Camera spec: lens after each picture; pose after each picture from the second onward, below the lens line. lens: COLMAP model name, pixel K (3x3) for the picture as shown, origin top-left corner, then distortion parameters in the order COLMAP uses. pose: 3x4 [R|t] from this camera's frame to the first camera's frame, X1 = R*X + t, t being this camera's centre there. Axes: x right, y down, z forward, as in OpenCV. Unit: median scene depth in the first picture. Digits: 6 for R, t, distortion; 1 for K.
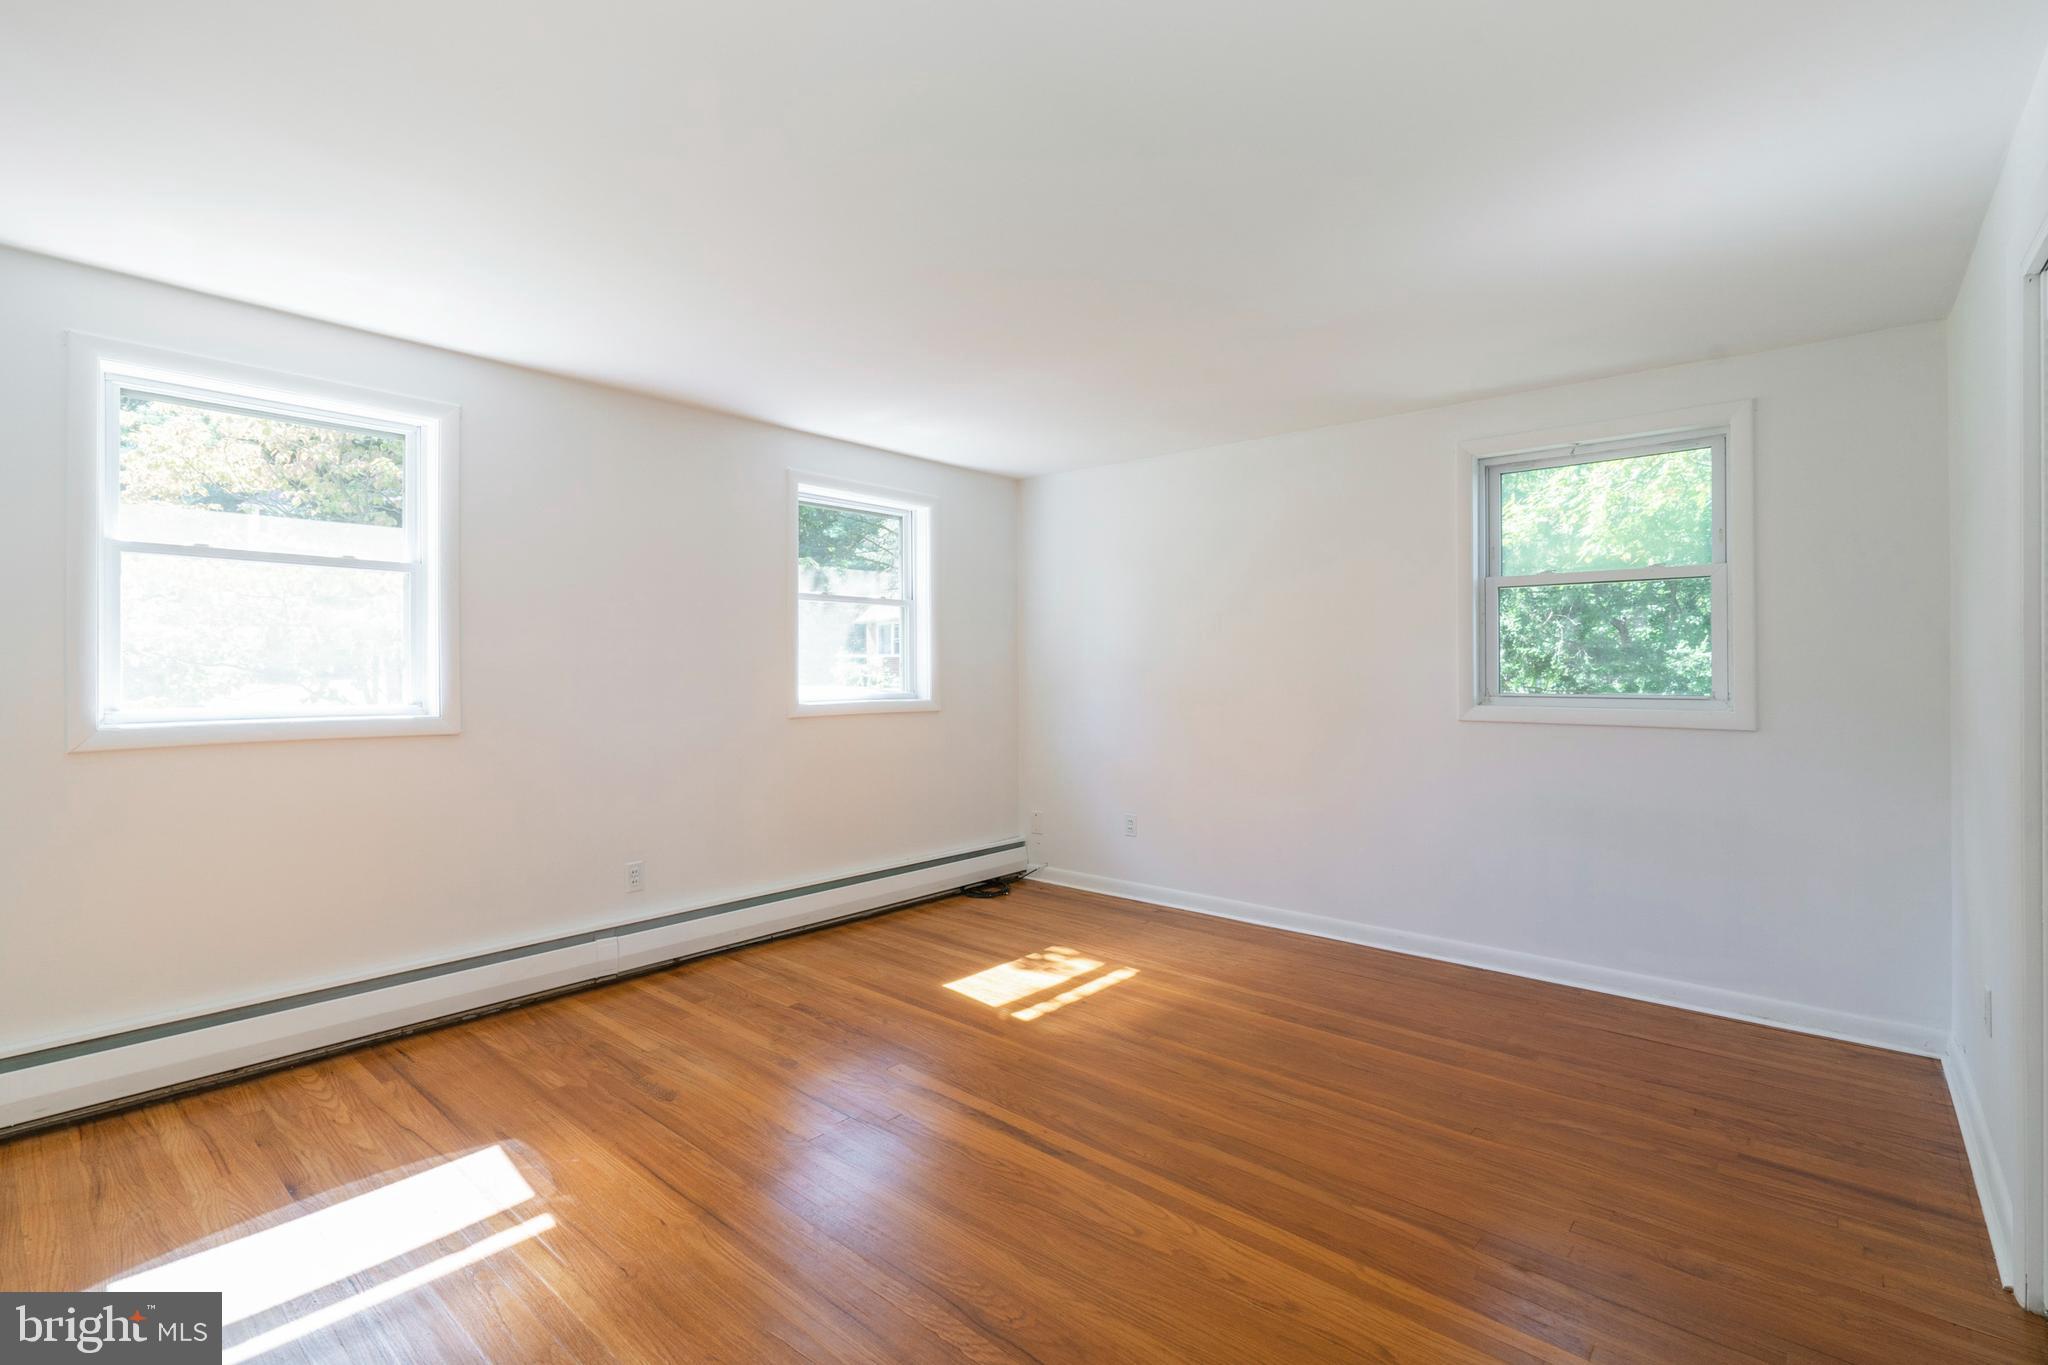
lens RADIAL K [[927.4, 0, 1015.4], [0, 927.4, 676.0], [0, 0, 1]] dist [-0.014292, 0.003253]
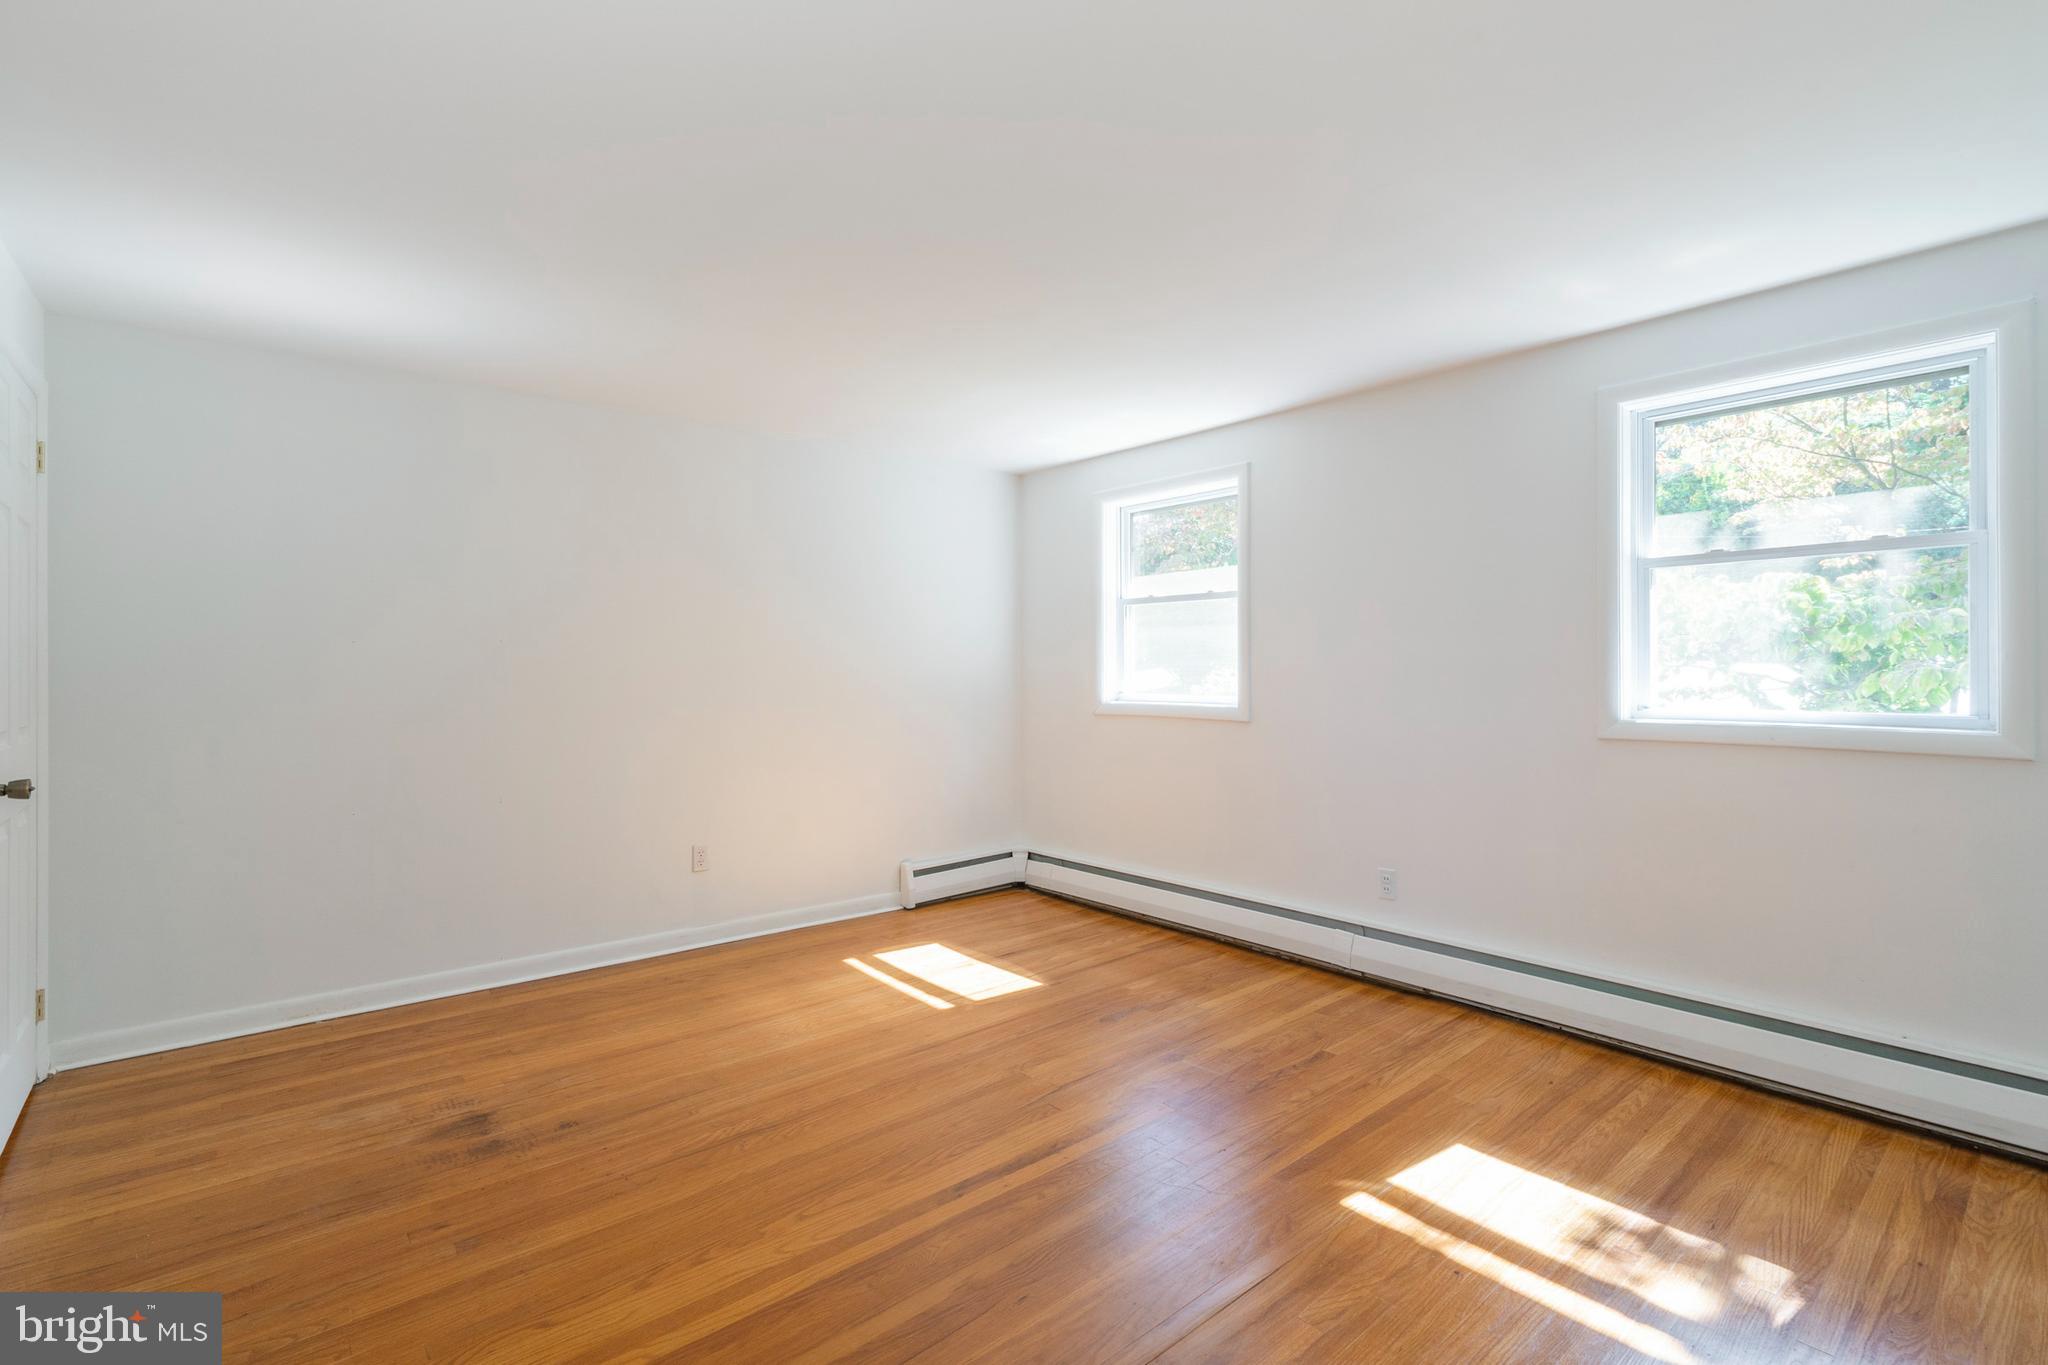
lens RADIAL K [[927.4, 0, 1011.3], [0, 927.4, 676.4], [0, 0, 1]] dist [-0.014292, 0.003253]
pose [[-0.158103, 0.004766, -0.987411, 0.682391], [-0.007481, 0.999954, 0.006025, -0.003956], [0.987394, 0.008339, -0.158060, 0.854421]]
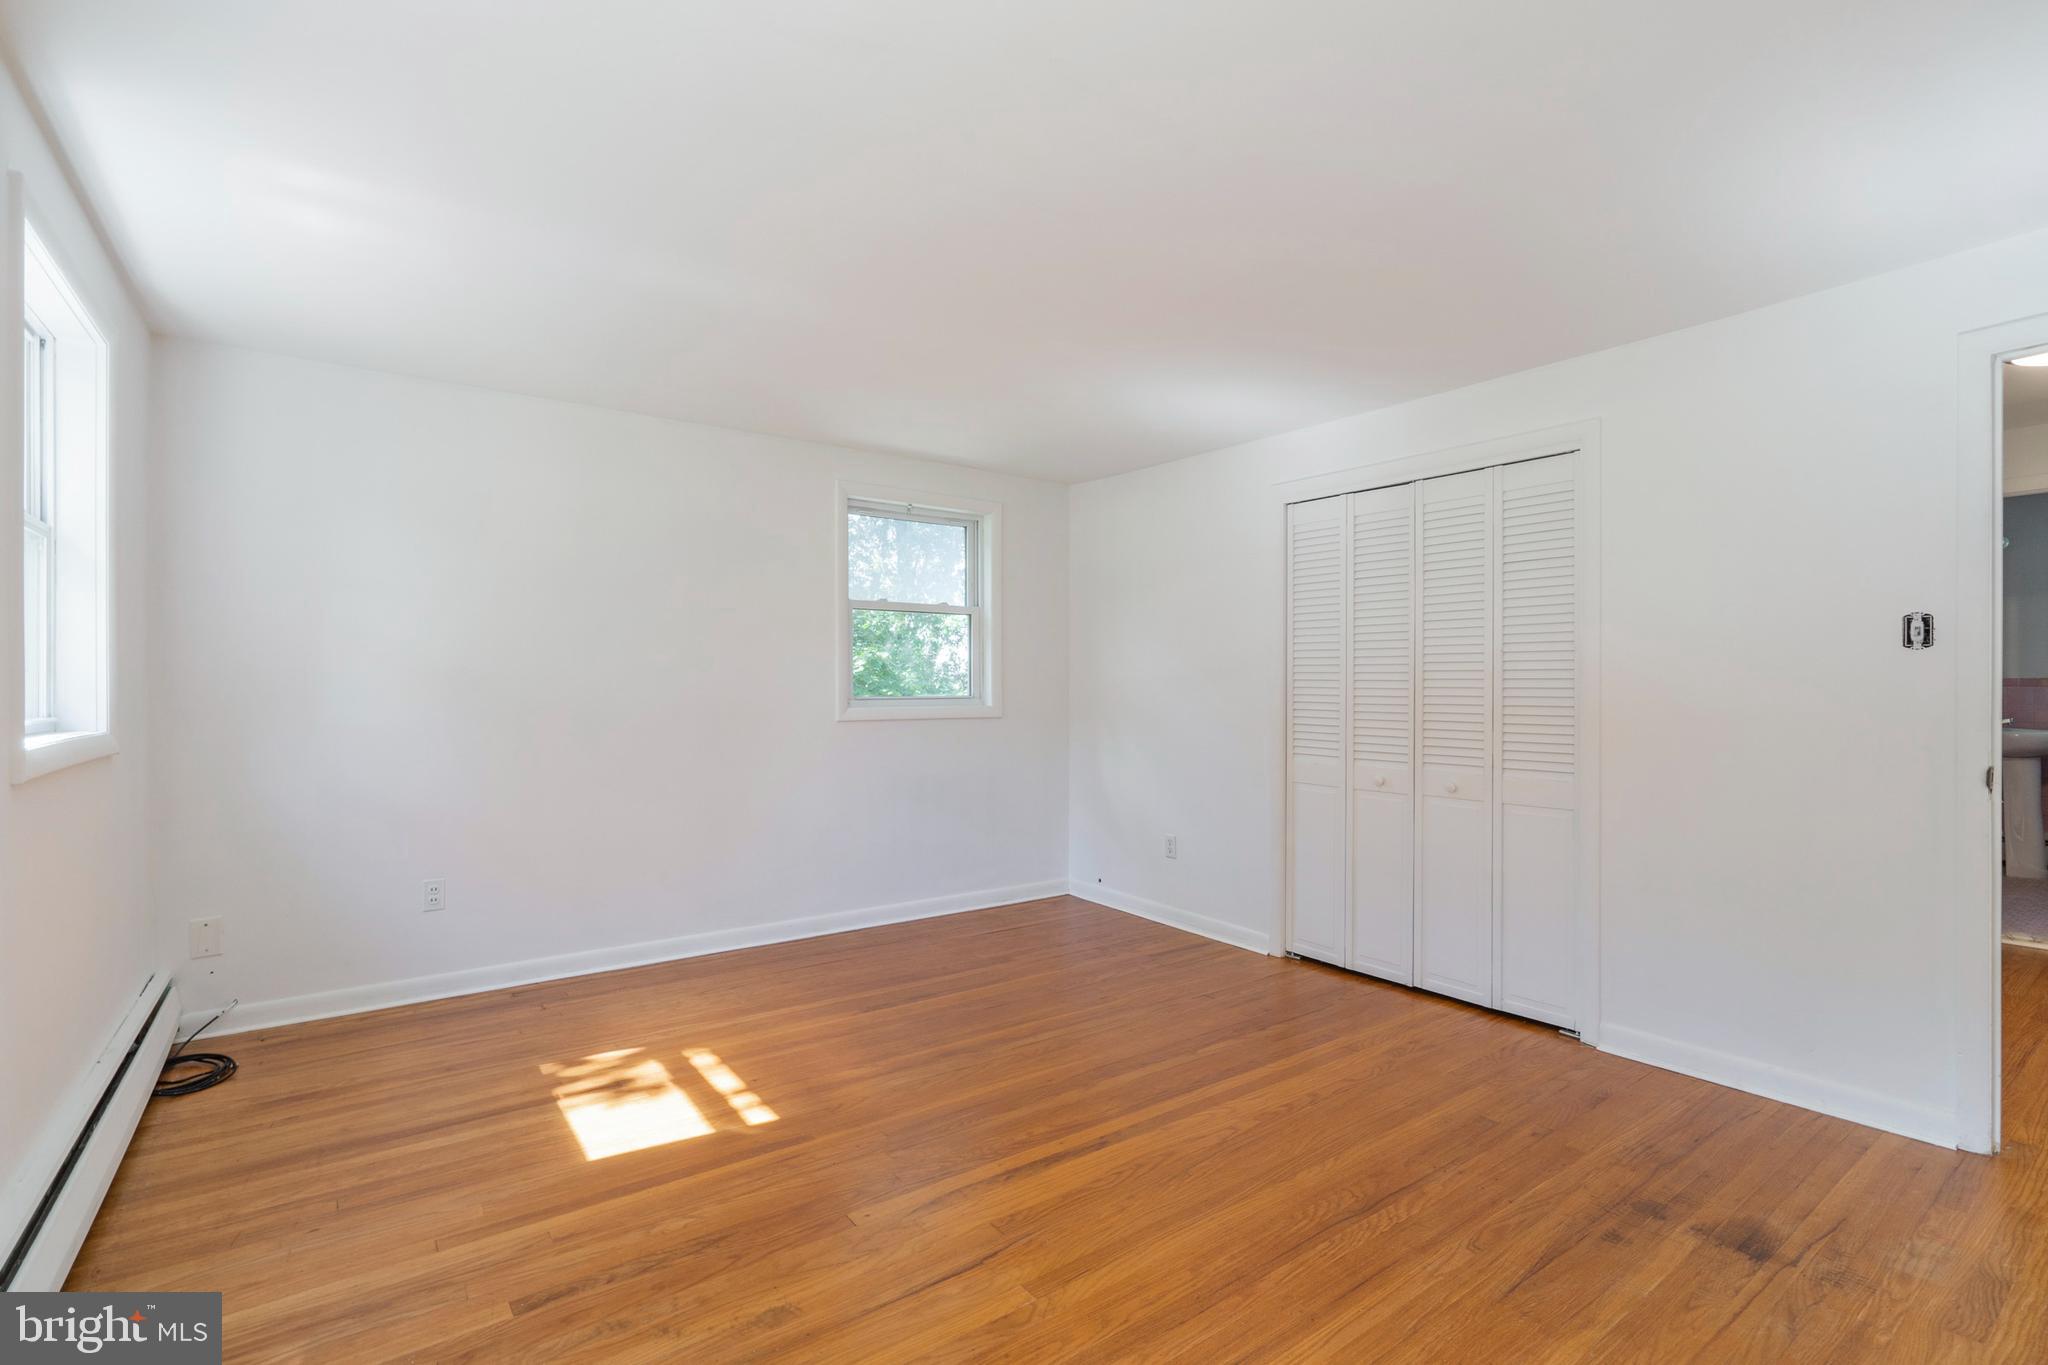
lens RADIAL K [[927.4, 0, 1007.0], [0, 927.4, 678.6], [0, 0, 1]] dist [-0.014292, 0.003253]
pose [[0.222637, 0.006367, 0.974881, -0.696025], [0.009347, 0.999919, -0.008665, 0.009394], [-0.974857, 0.011041, 0.222560, 0.623499]]
